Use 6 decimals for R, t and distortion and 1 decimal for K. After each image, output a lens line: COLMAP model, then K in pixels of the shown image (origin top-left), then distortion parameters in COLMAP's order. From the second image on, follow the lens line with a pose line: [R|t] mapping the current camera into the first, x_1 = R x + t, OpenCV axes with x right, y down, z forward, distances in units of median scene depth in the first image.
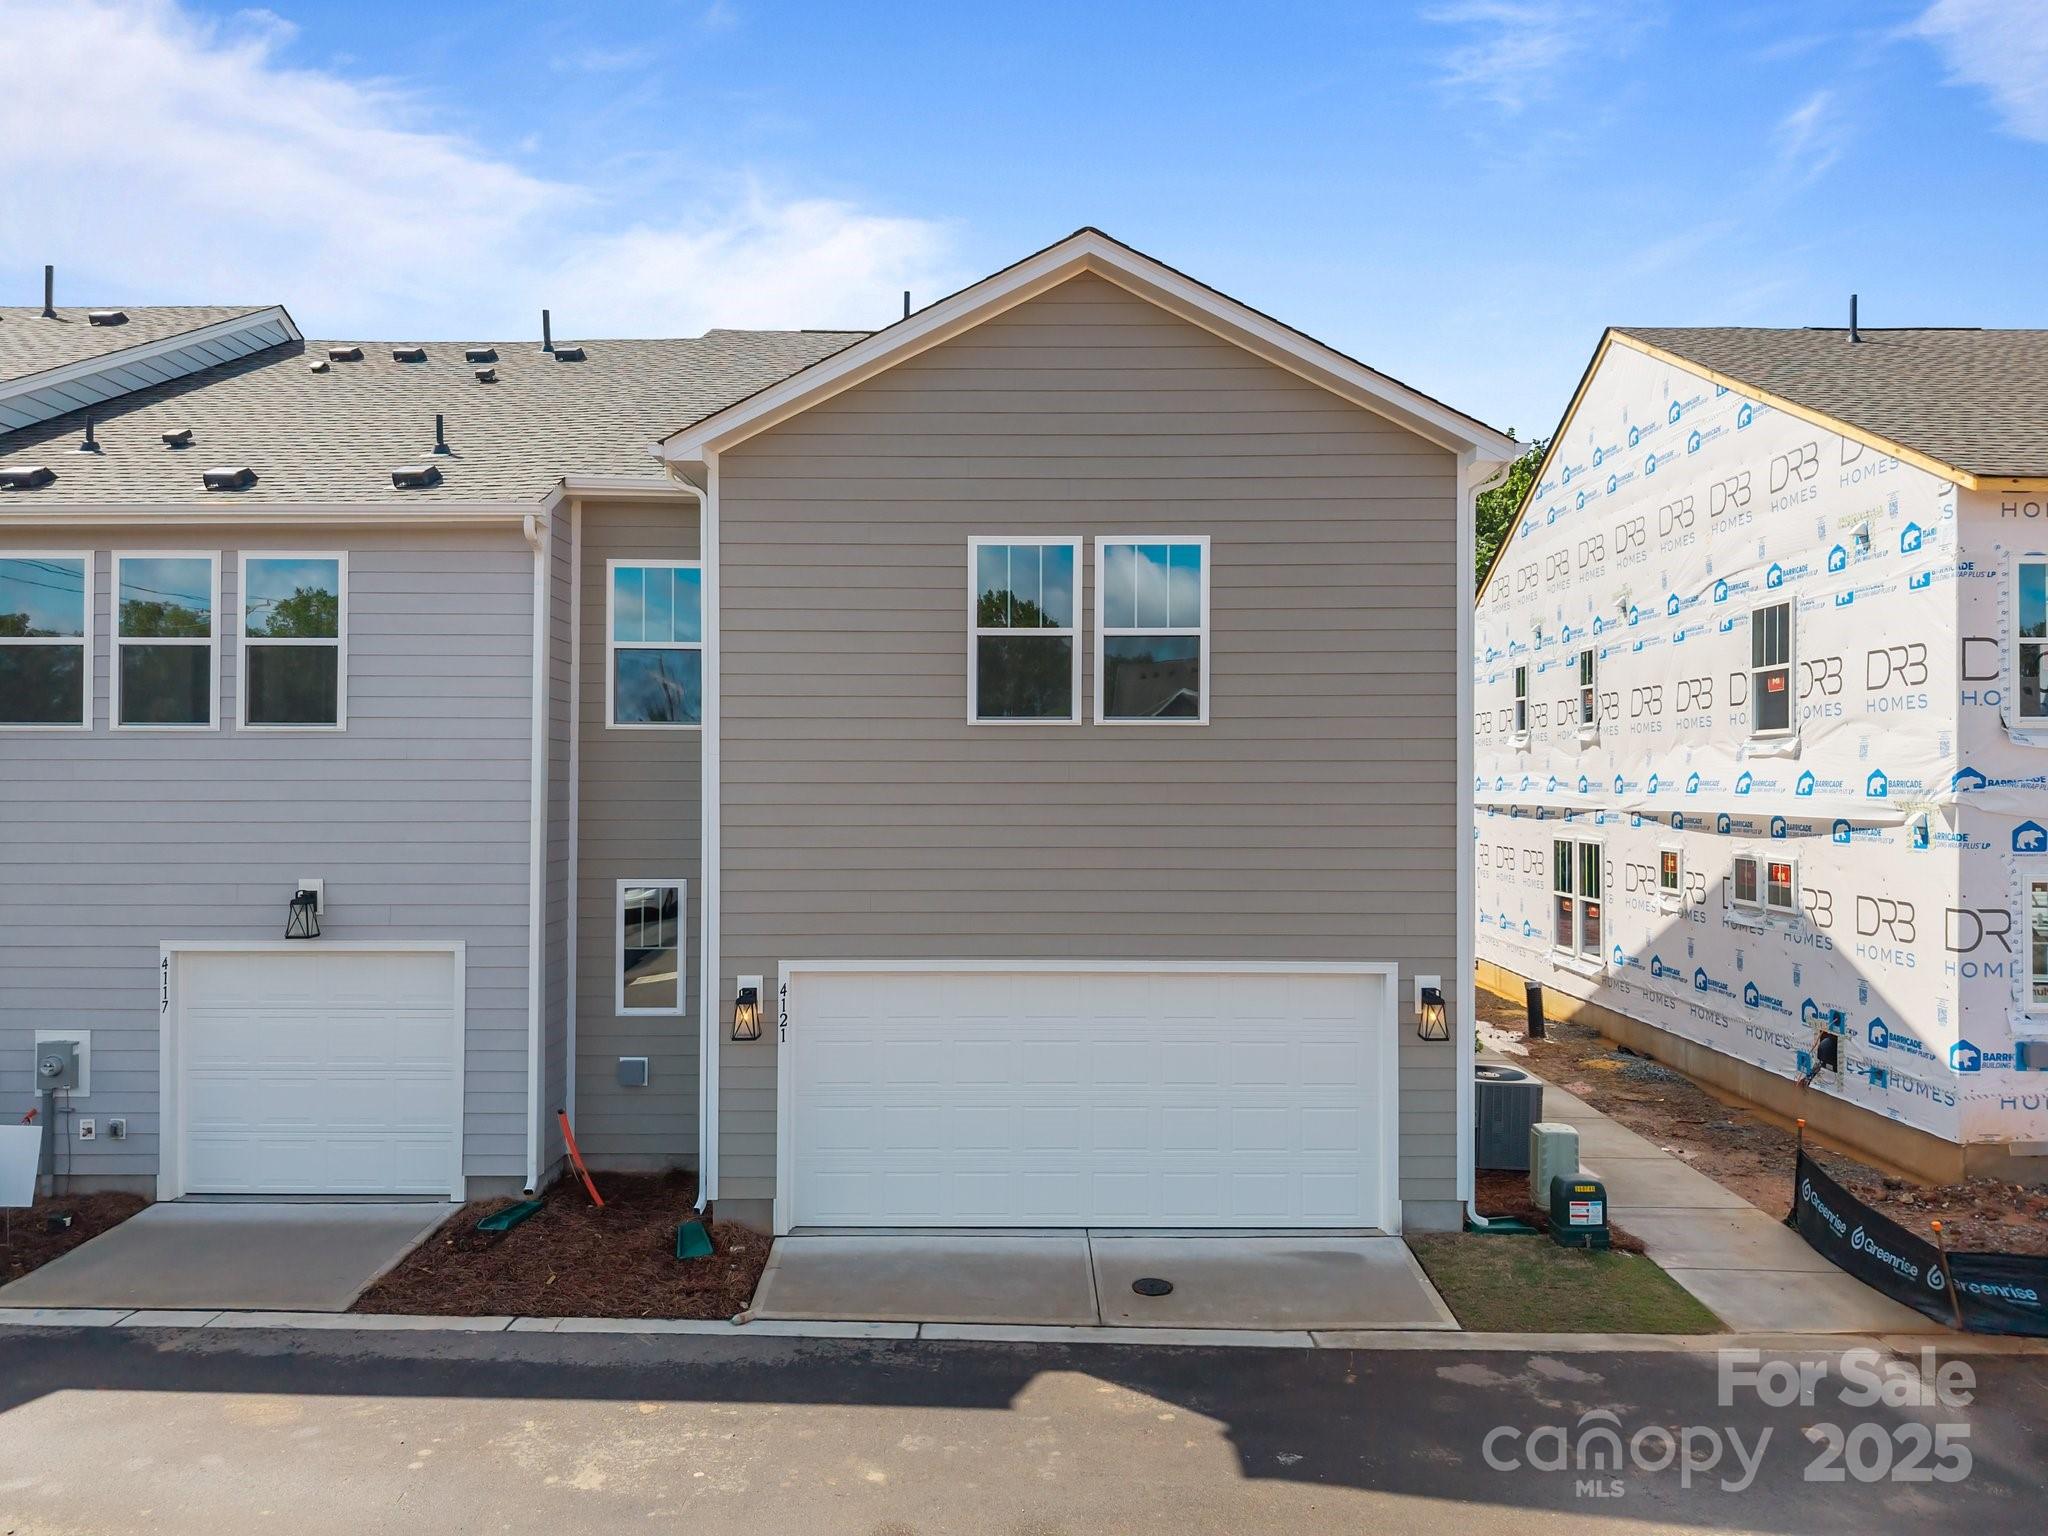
lens RADIAL K [[1430.1, 0, 1024.0], [0, 1430.1, 768.0], [0, 0, 1]] dist [0.010401, -0.005911]
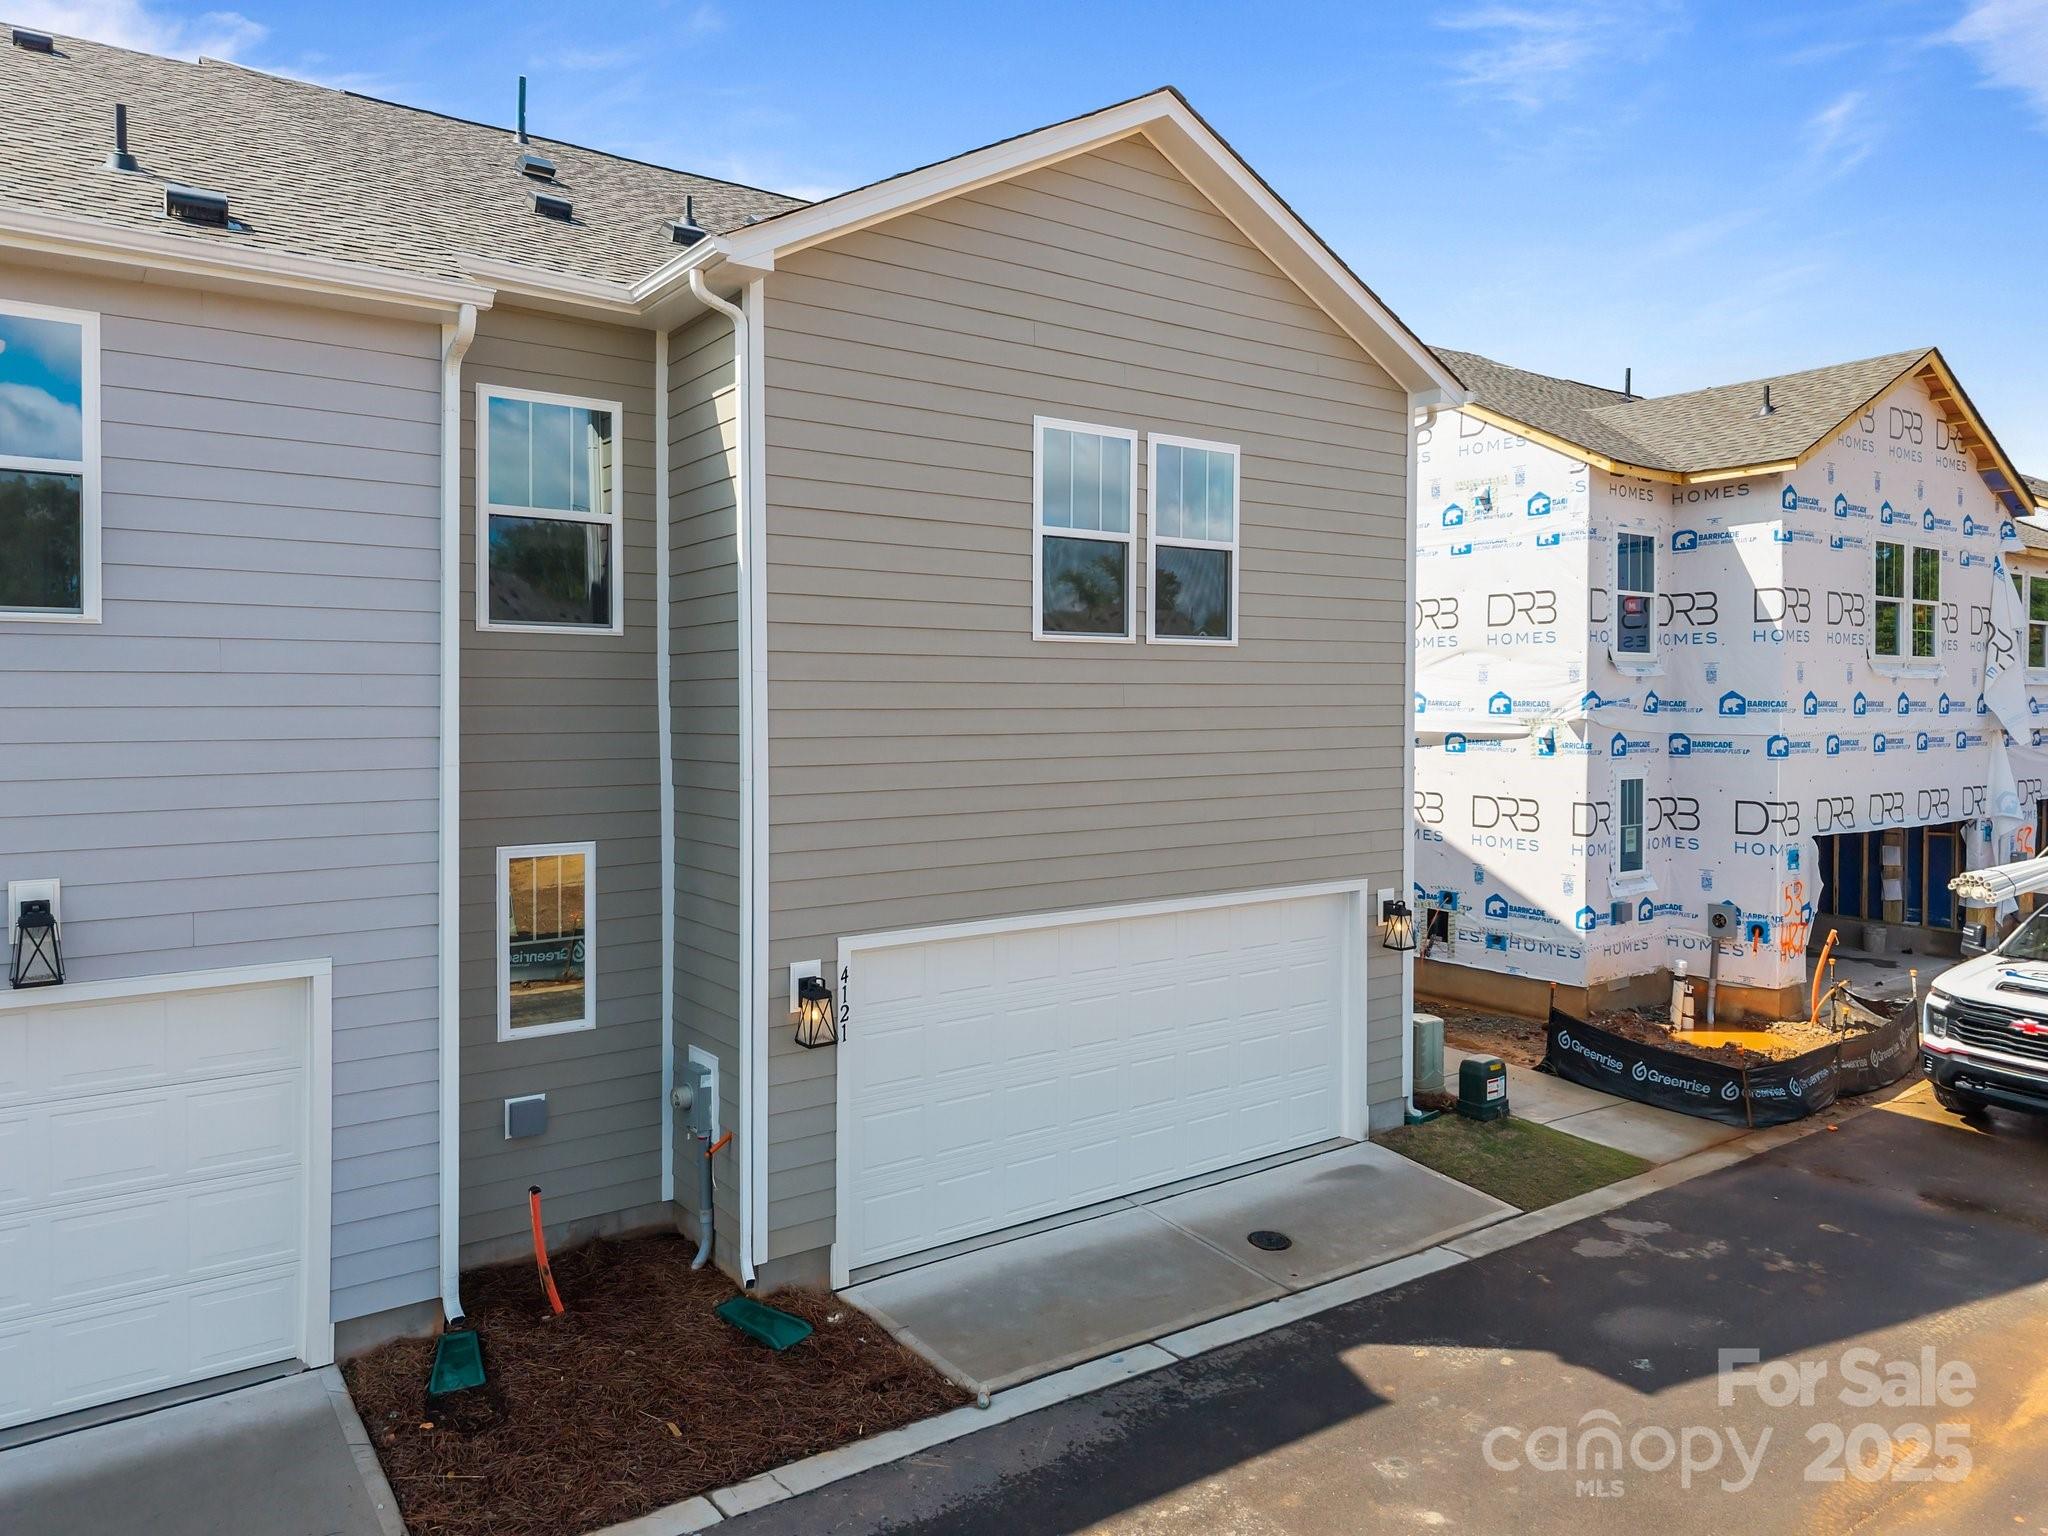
lens RADIAL K [[1427.1, 0, 1028.3], [0, 1427.1, 728.7], [0, 0, 1]] dist [0.021545, -0.028426]
pose [[0.798056, -0.013643, 0.602429, -0.552343], [-0.006038, 0.999512, 0.030634, -0.003048], [-0.602553, -0.028085, 0.797584, 0.322635]]
